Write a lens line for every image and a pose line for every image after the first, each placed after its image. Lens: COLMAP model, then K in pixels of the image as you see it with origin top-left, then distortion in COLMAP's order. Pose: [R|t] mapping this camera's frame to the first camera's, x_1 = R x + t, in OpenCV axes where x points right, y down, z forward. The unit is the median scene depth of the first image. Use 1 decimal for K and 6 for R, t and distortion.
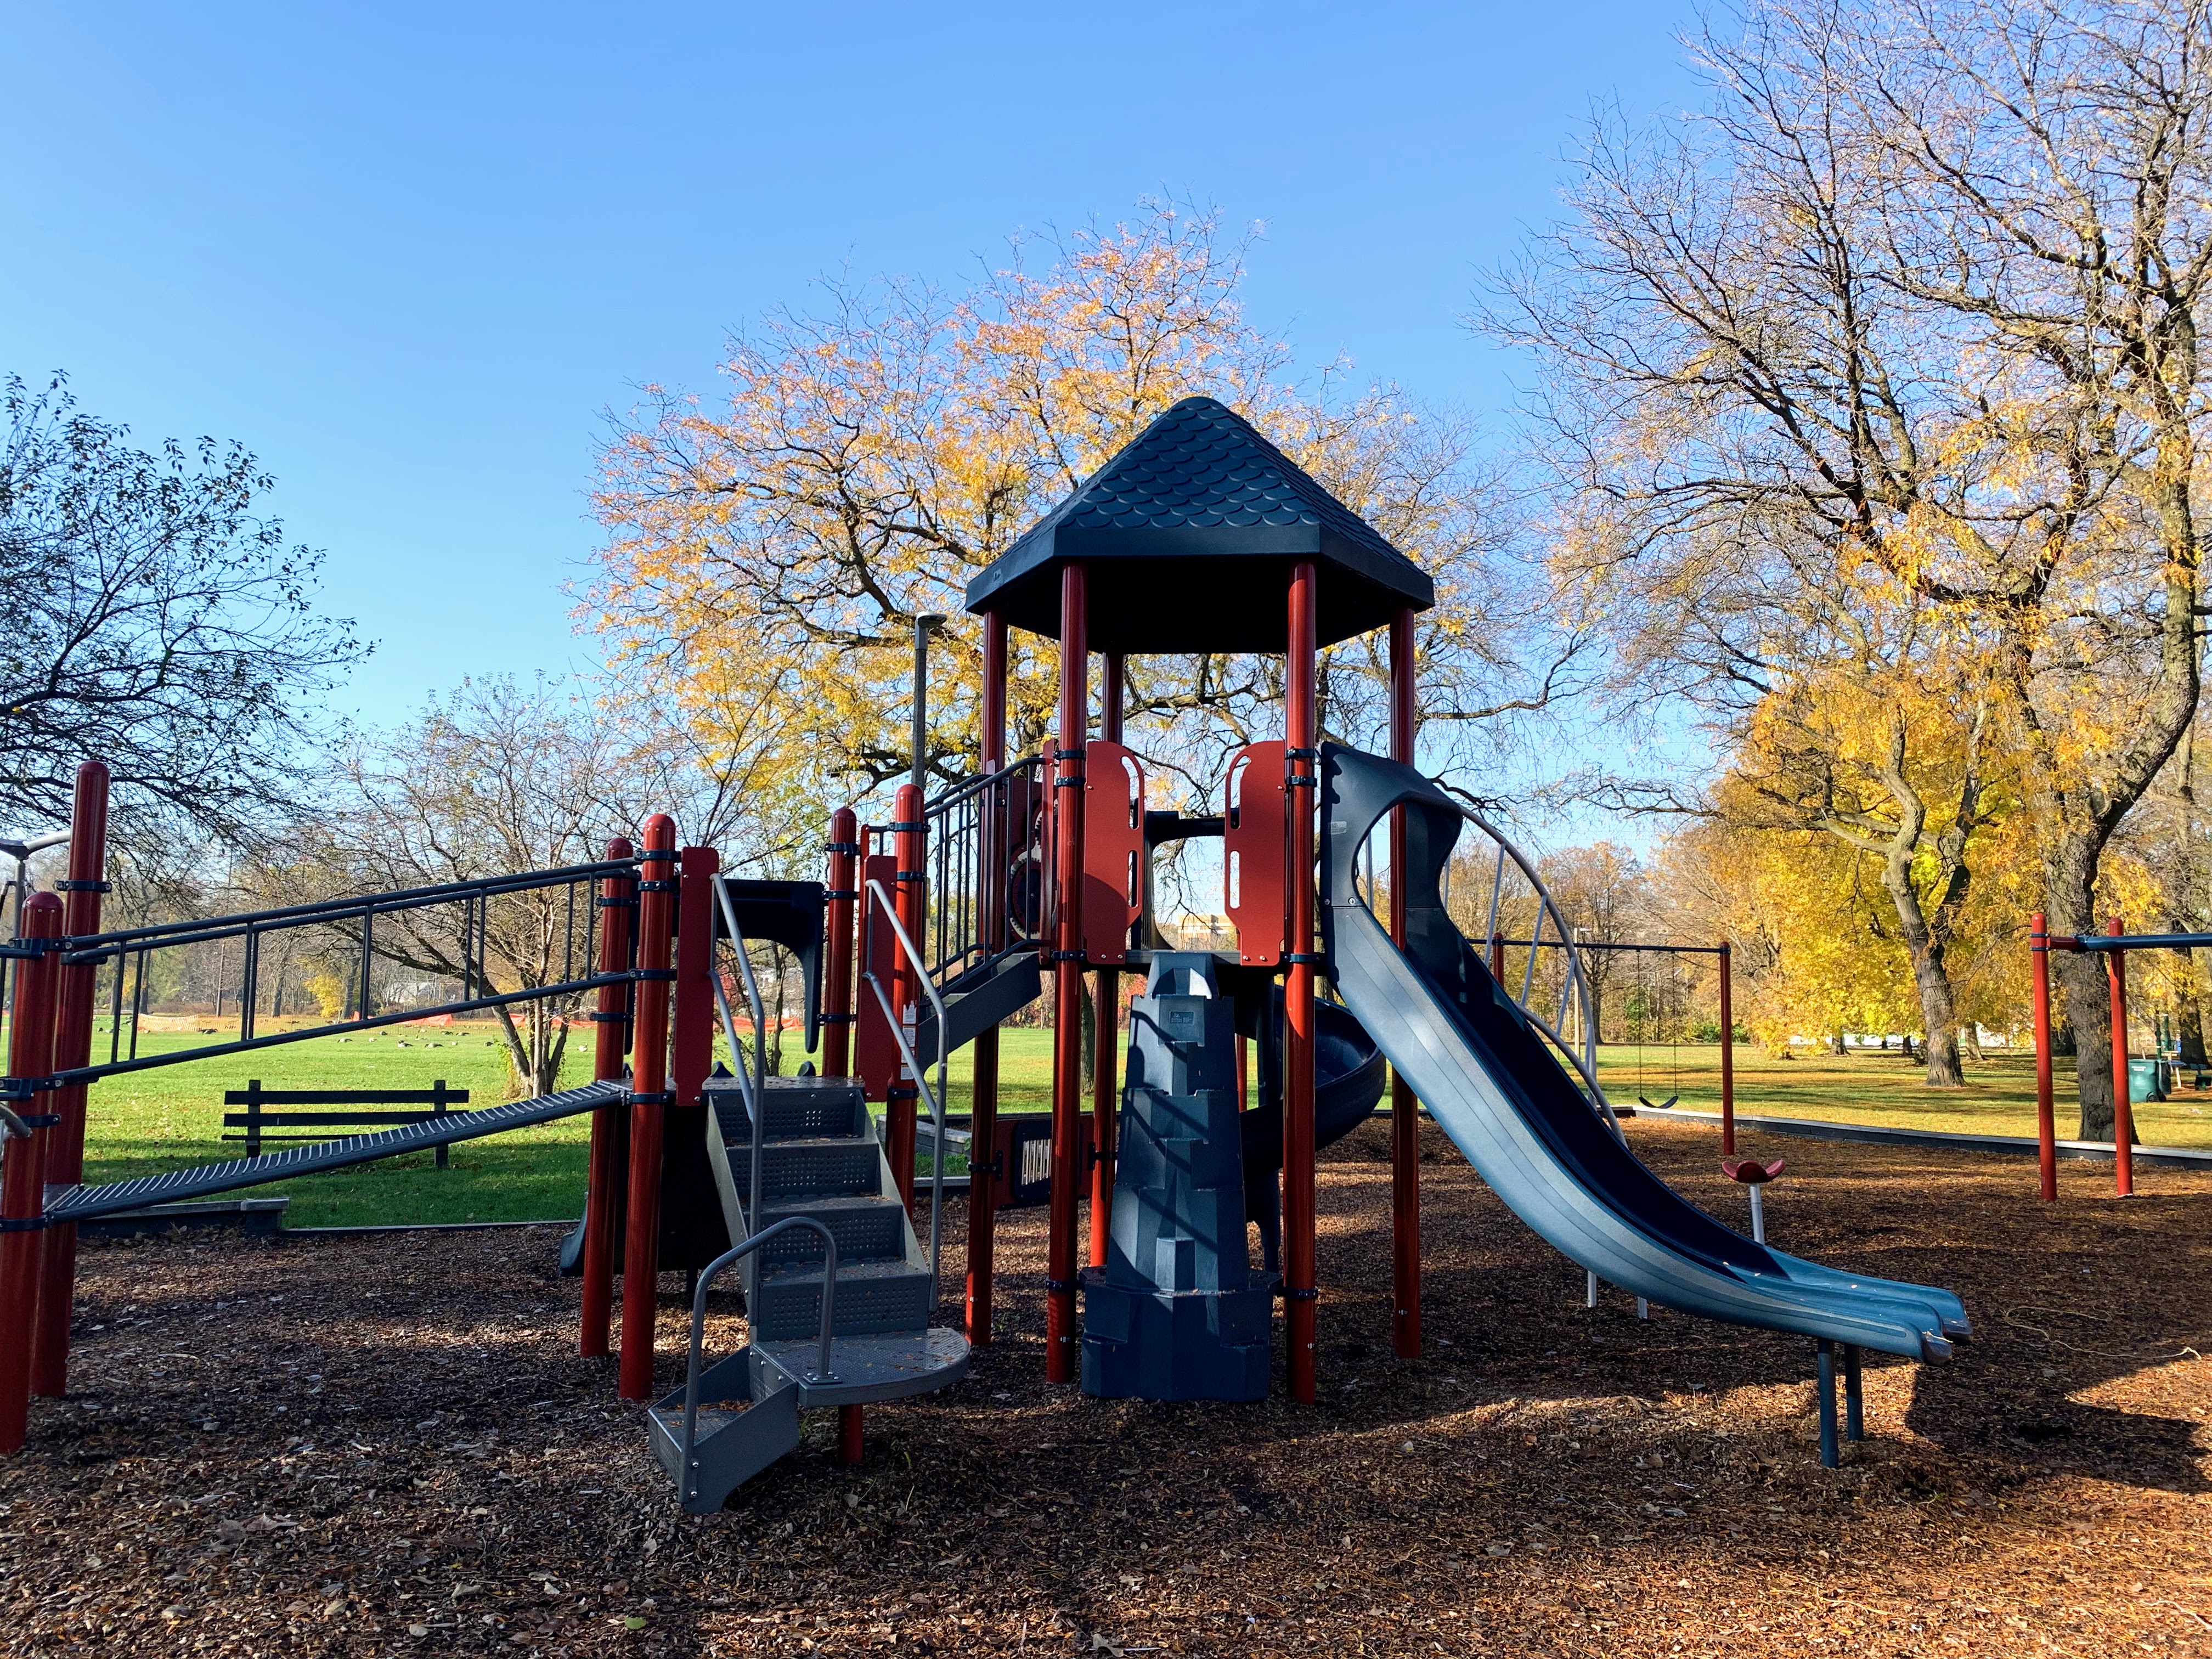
lens RADIAL K [[1653.6, 0, 1141.4], [0, 1653.6, 832.1], [0, 0, 1]] dist [0.062173, -0.083193]
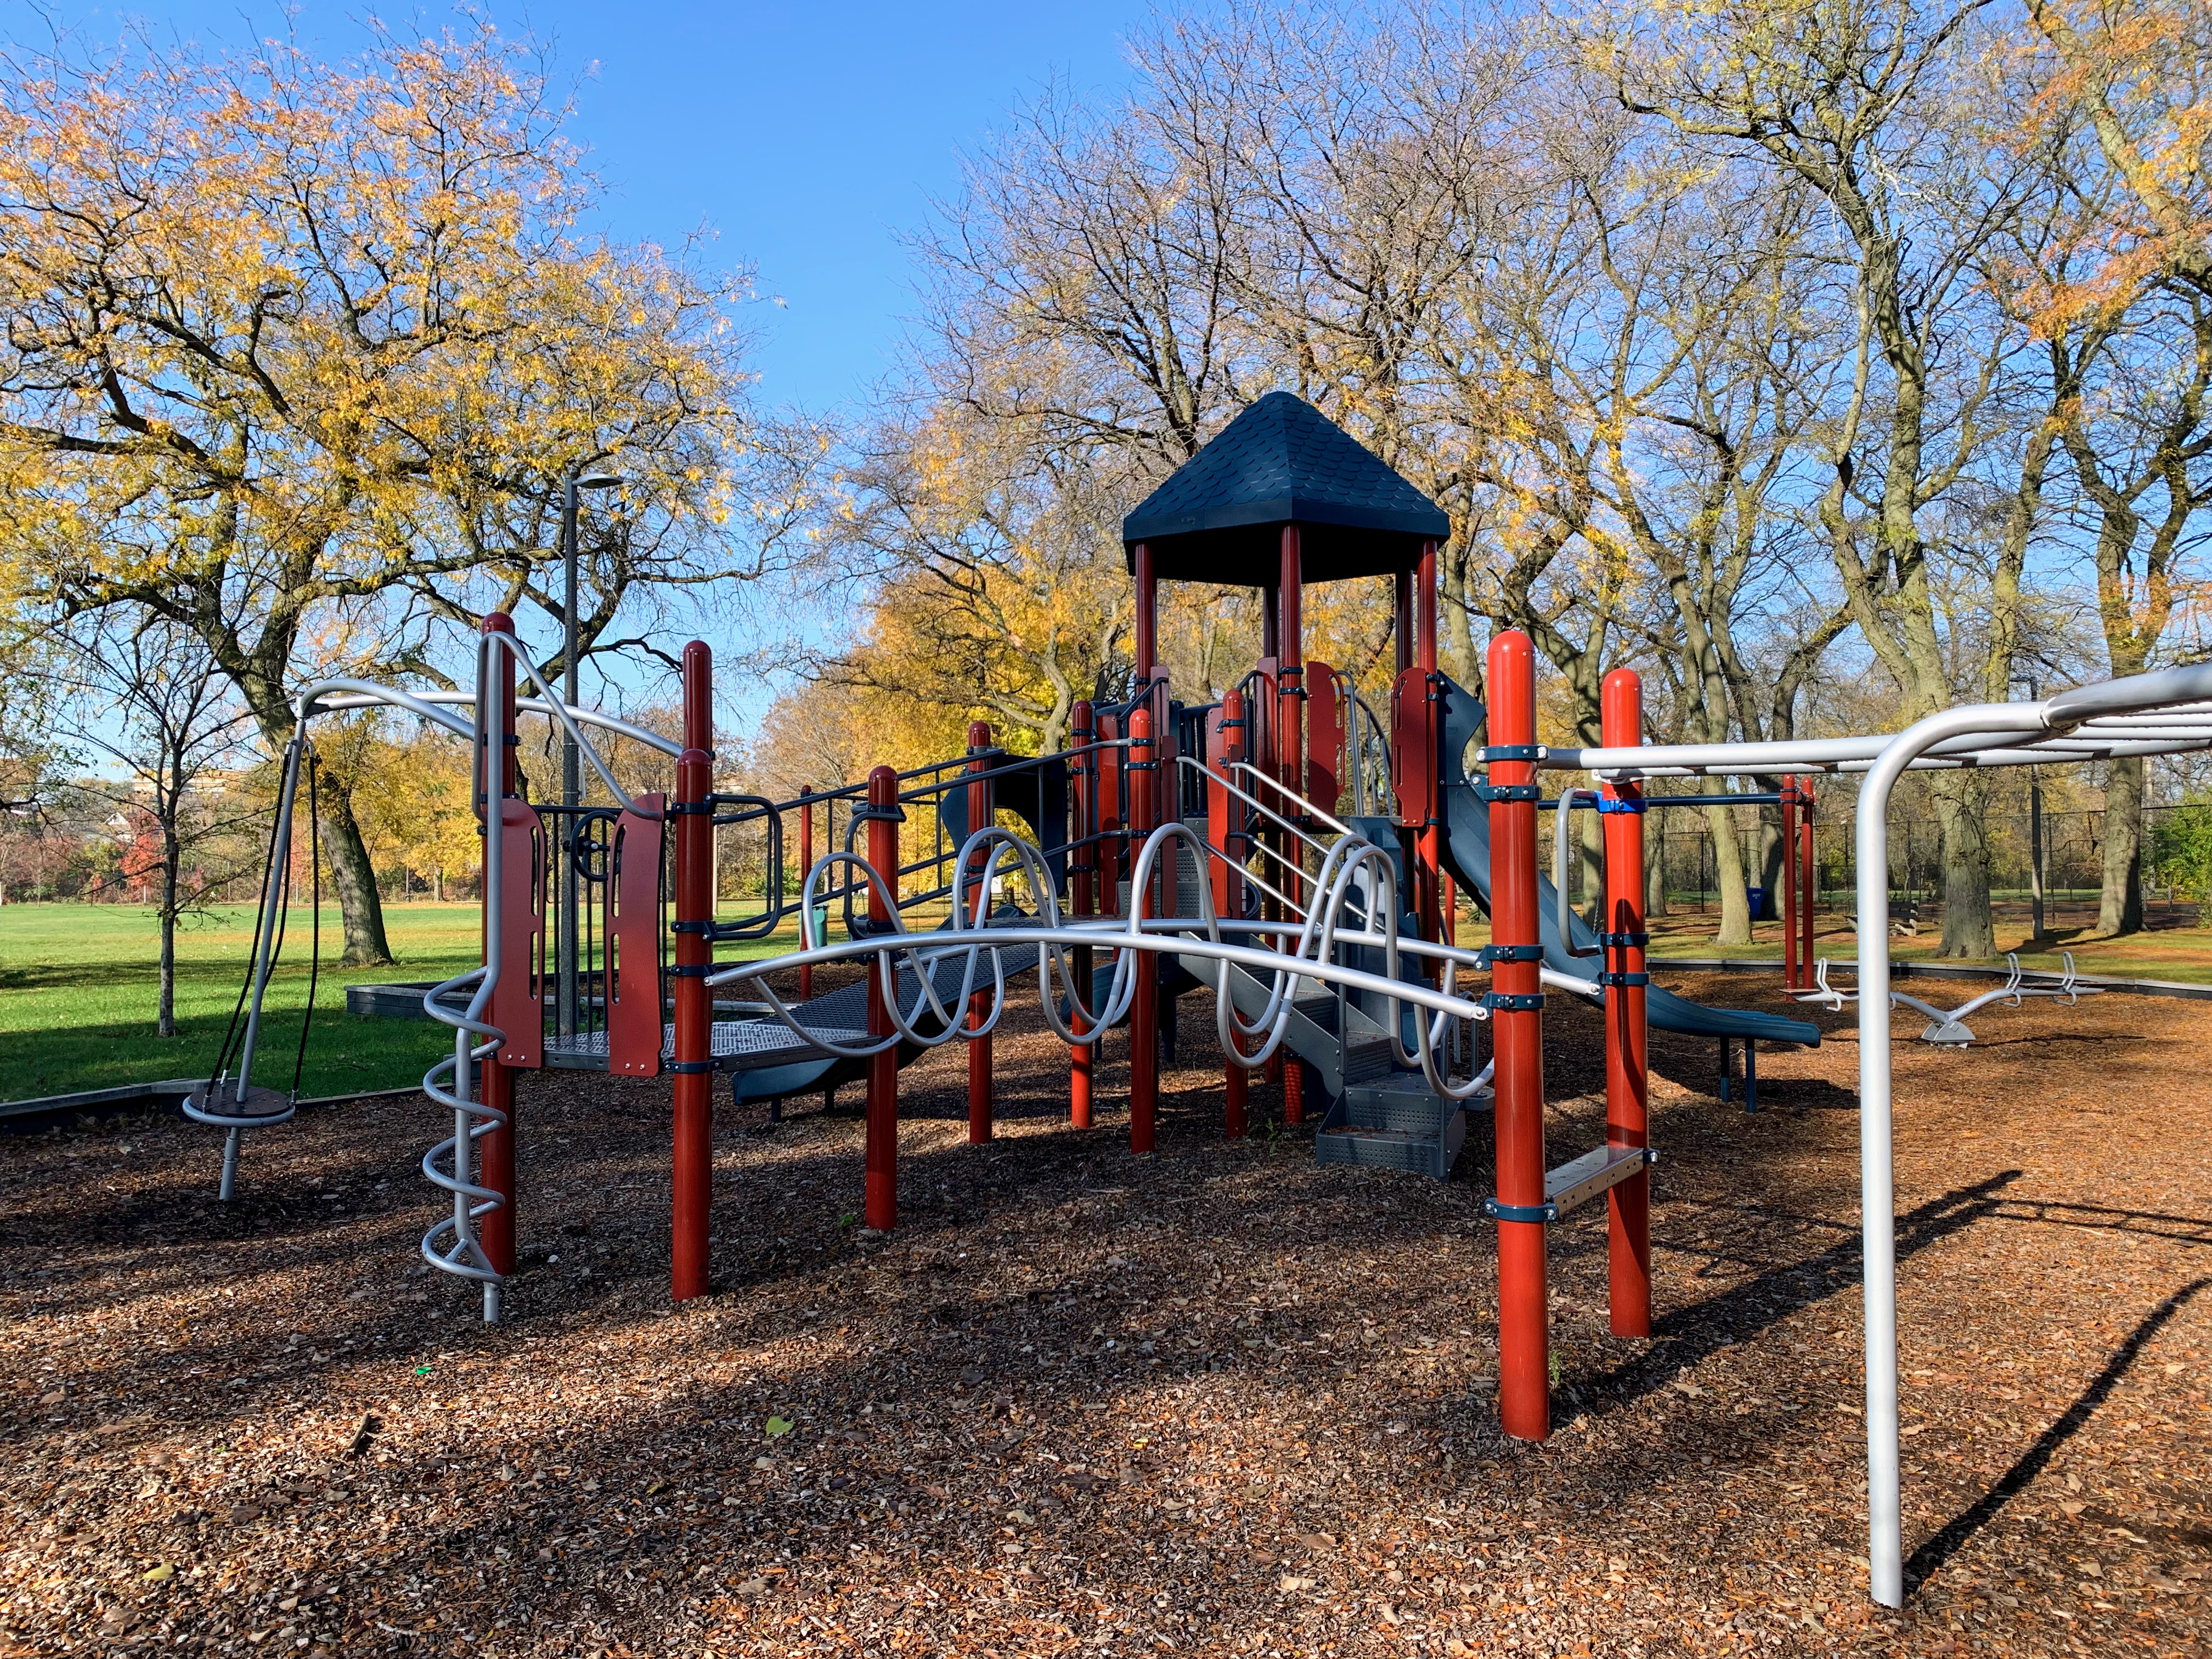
lens RADIAL K [[1649.3, 0, 1106.0], [0, 1649.3, 829.5], [0, 0, 1]] dist [0.003474, 0.000310]
pose [[0.840793, -0.003084, 0.541348, -0.239922], [-0.041930, 0.996609, 0.070801, -0.001283], [-0.539730, -0.082227, 0.837813, -0.006954]]
